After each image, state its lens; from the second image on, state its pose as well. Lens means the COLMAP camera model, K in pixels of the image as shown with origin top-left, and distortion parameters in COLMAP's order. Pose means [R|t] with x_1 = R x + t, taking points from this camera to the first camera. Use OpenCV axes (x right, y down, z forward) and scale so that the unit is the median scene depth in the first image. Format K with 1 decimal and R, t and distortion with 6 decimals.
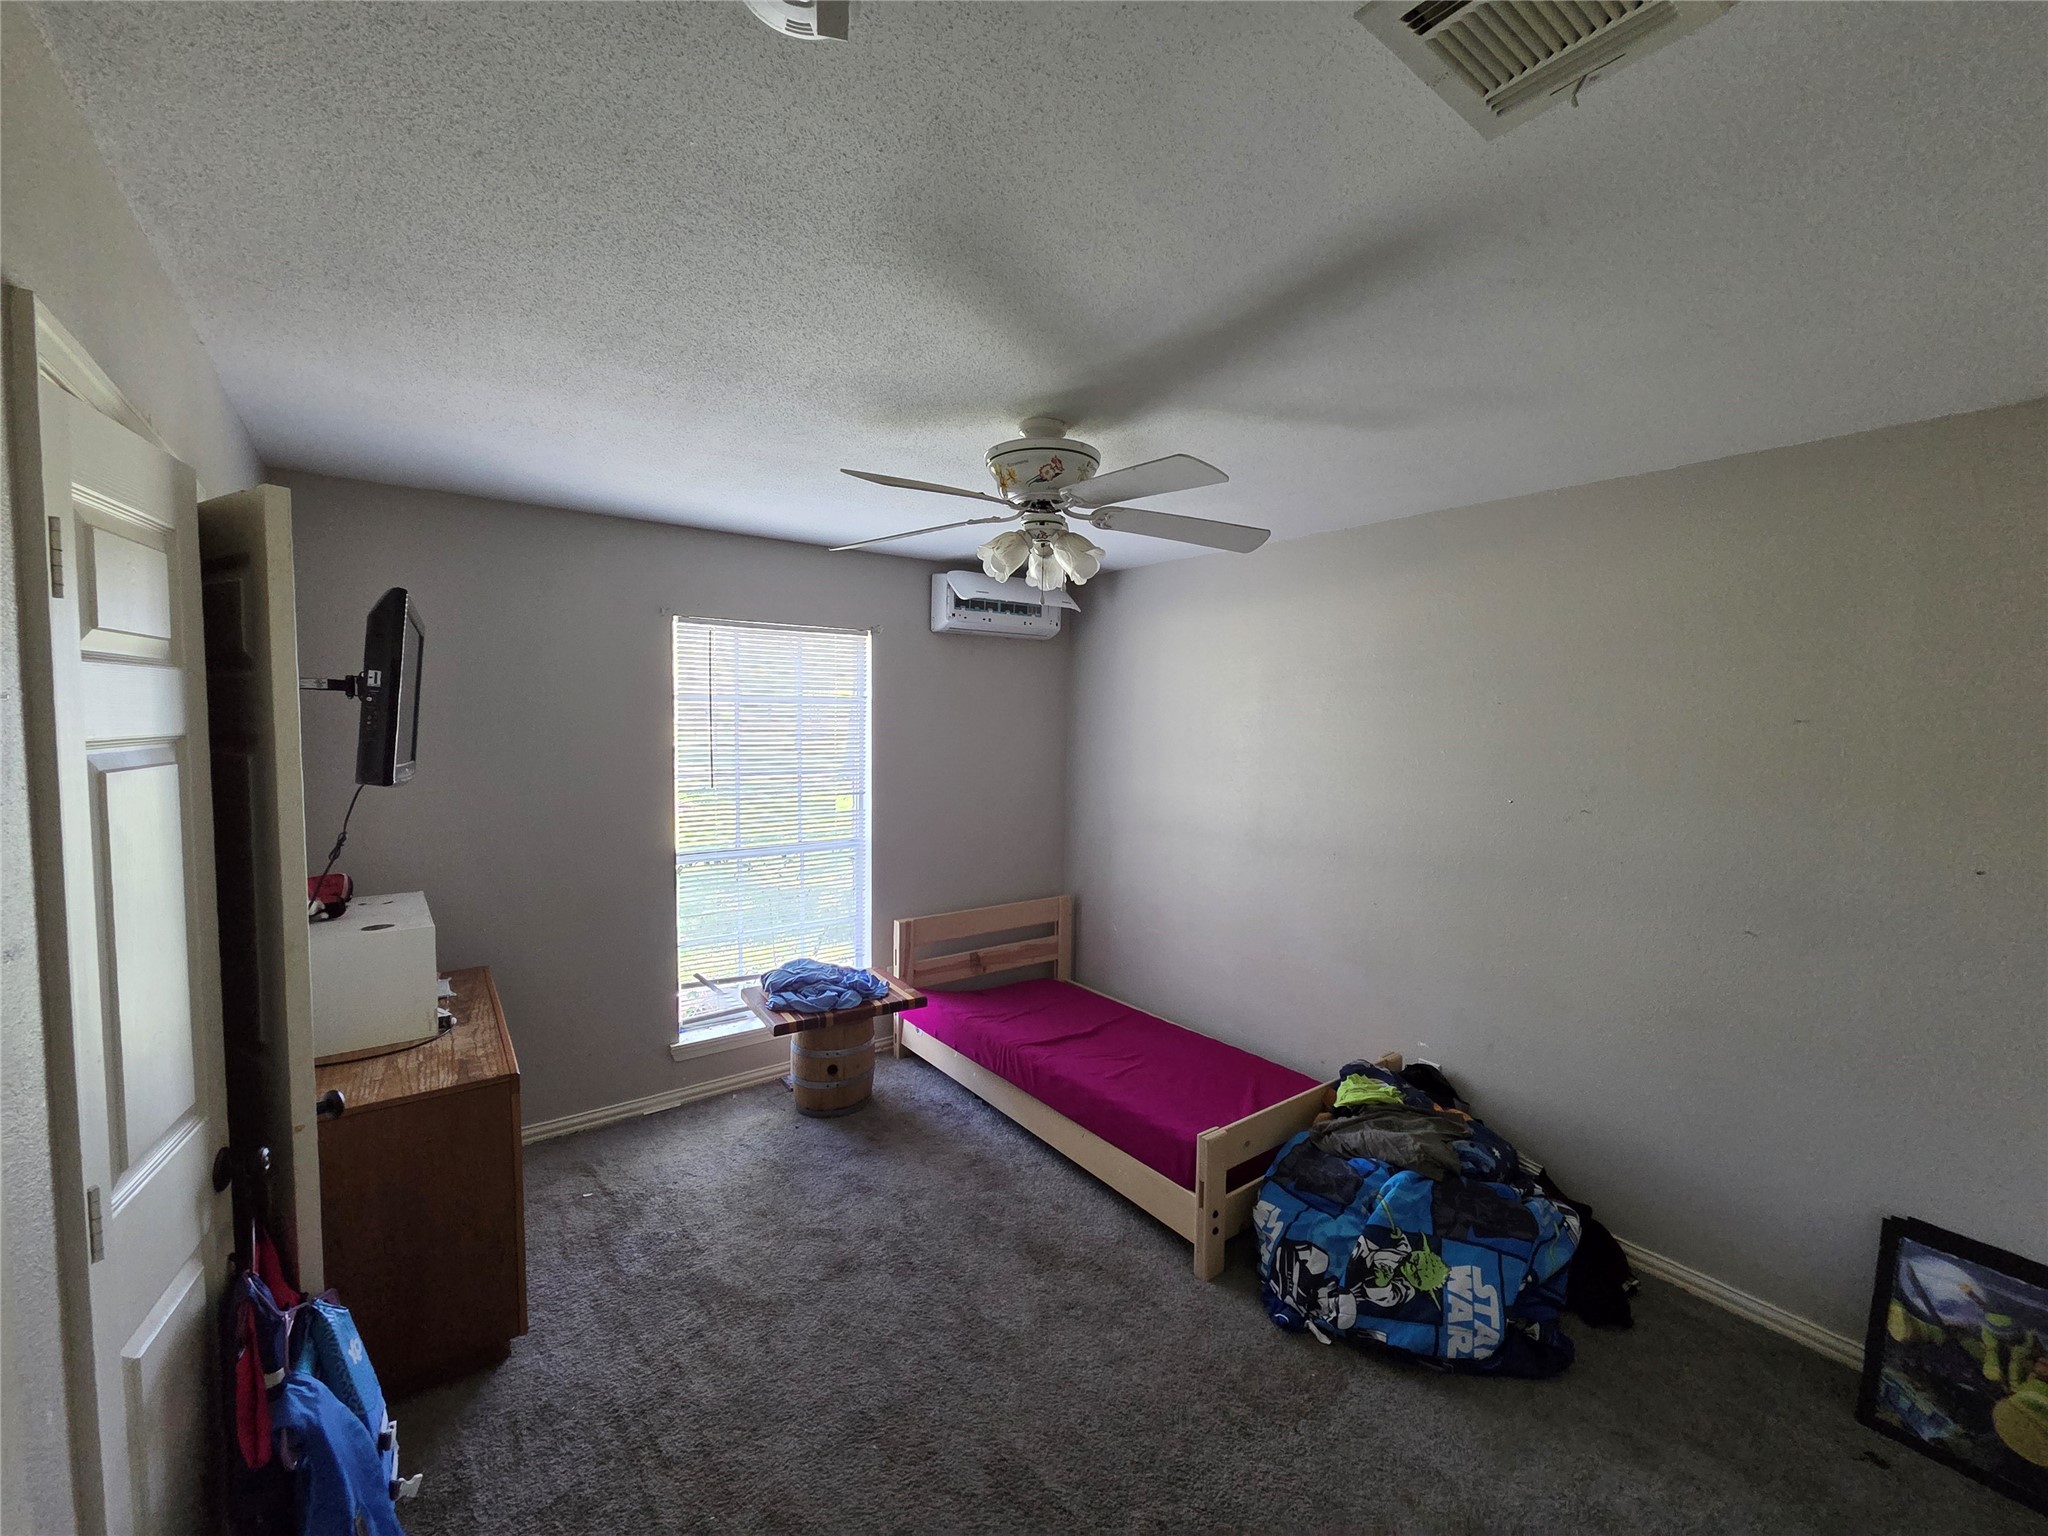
lens RADIAL K [[835.6, 0, 1026.7], [0, 835.6, 767.9], [0, 0, 1]] dist [0.001435, -0.000451]
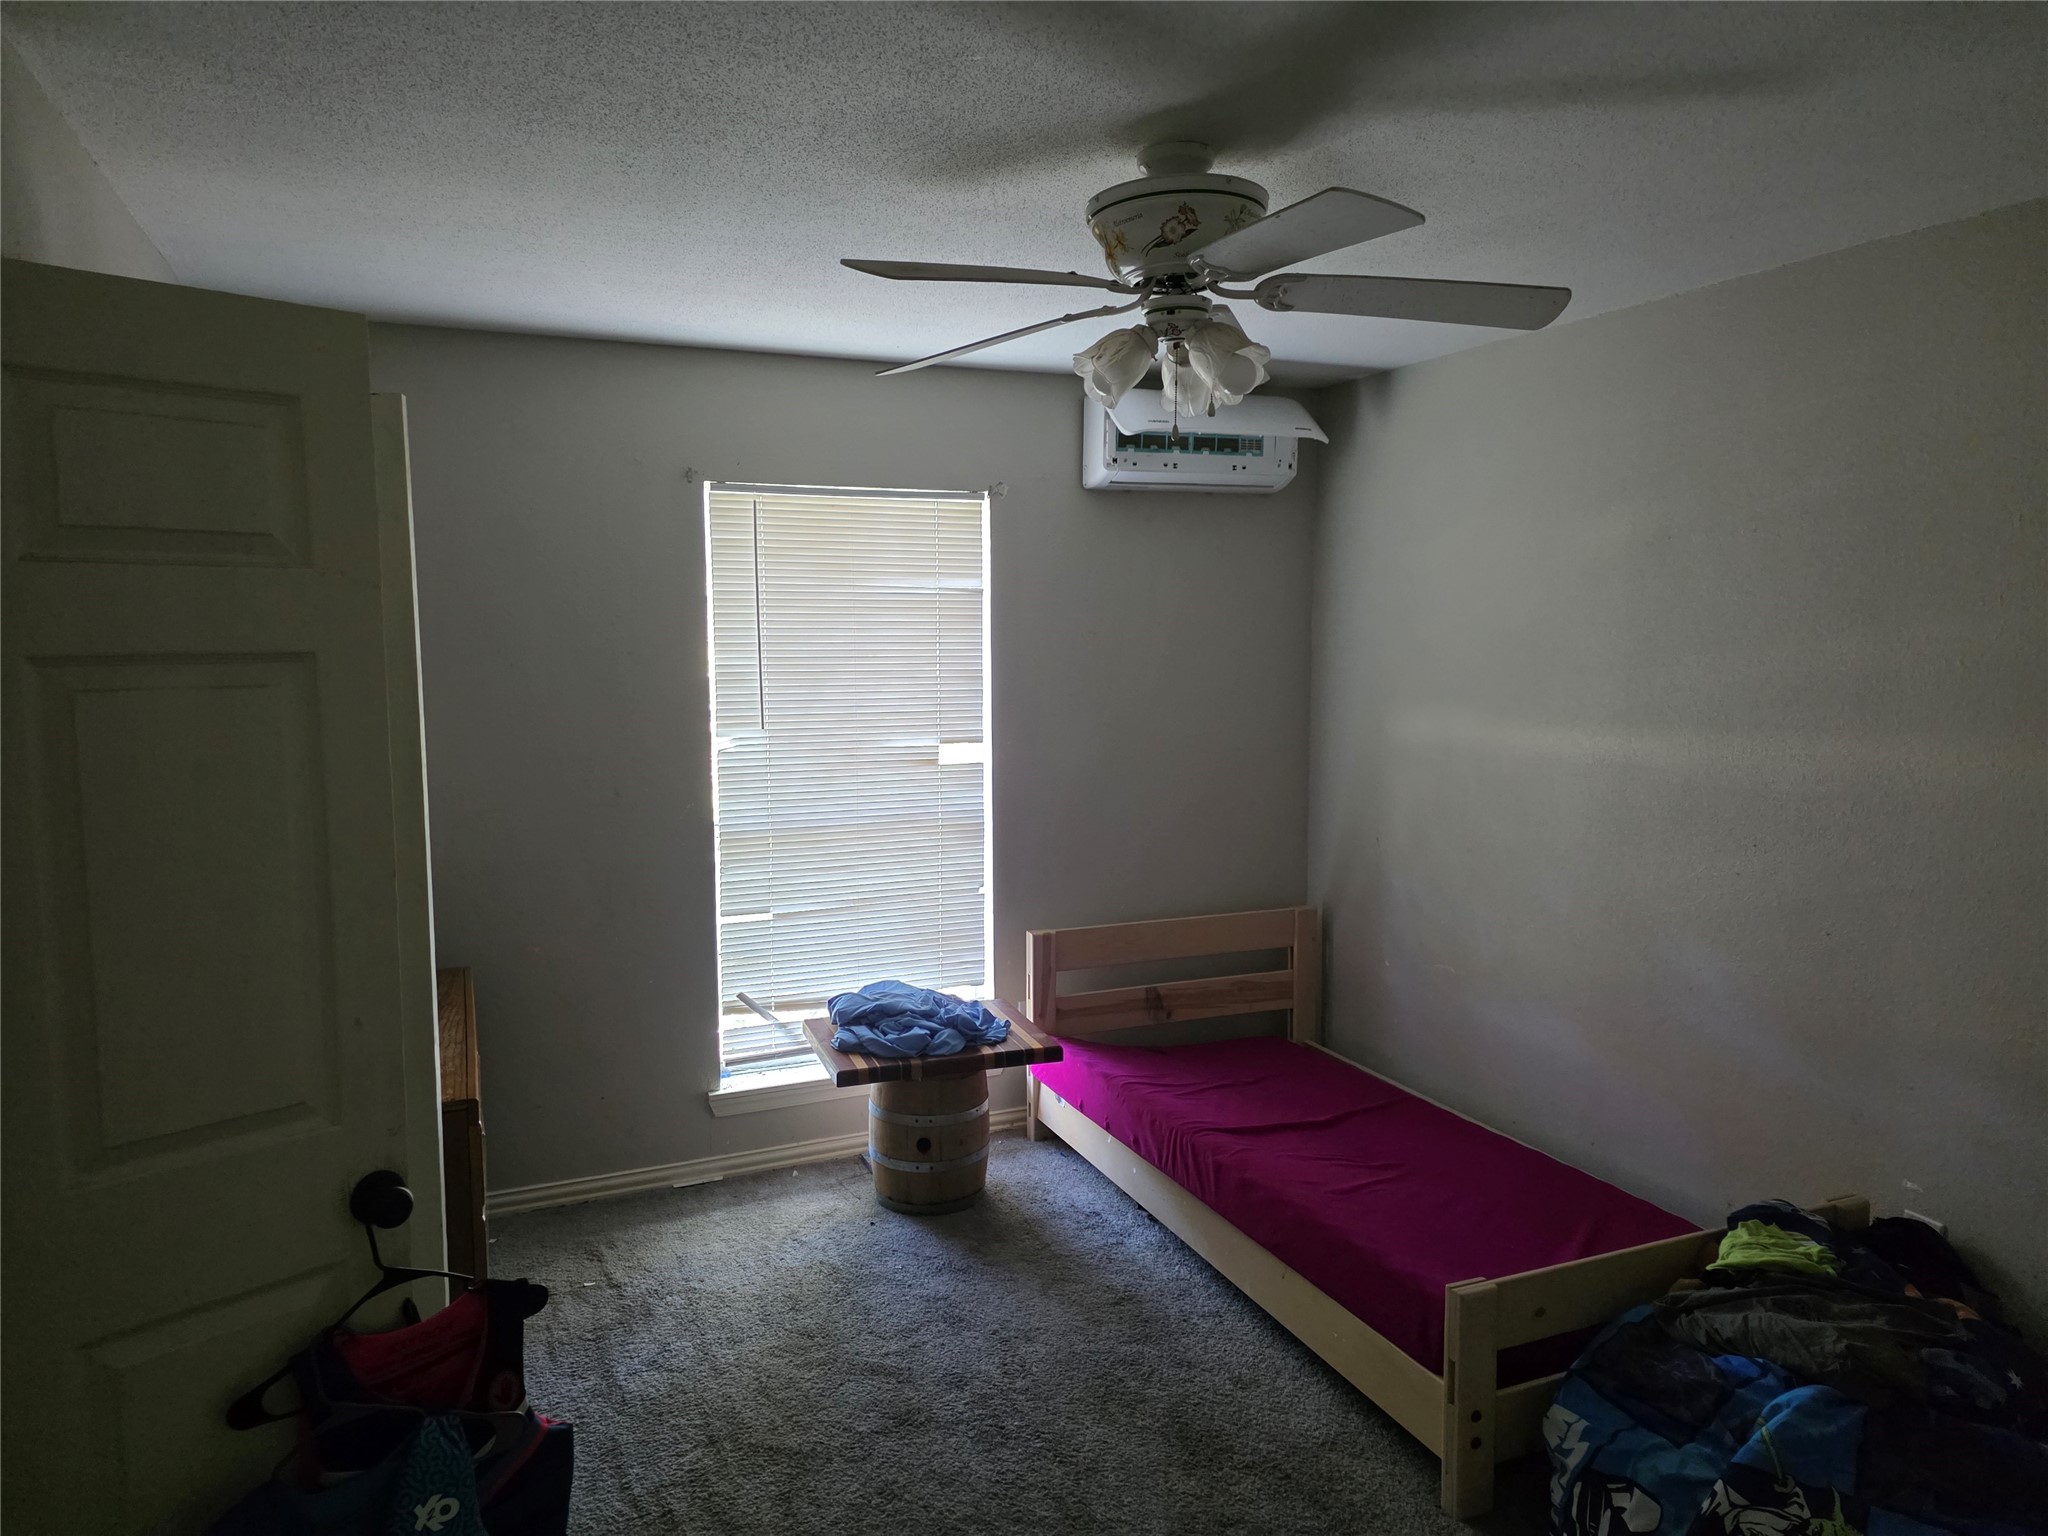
lens RADIAL K [[1384.1, 0, 1023.3], [0, 1384.1, 758.0], [0, 0, 1]] dist [0.052951, -0.033309]
pose [[0.964985, 0.006340, -0.262228, 0.161057], [0.001549, 0.999553, 0.029866, 0.016895], [0.262300, -0.029227, 0.964544, -0.065274]]
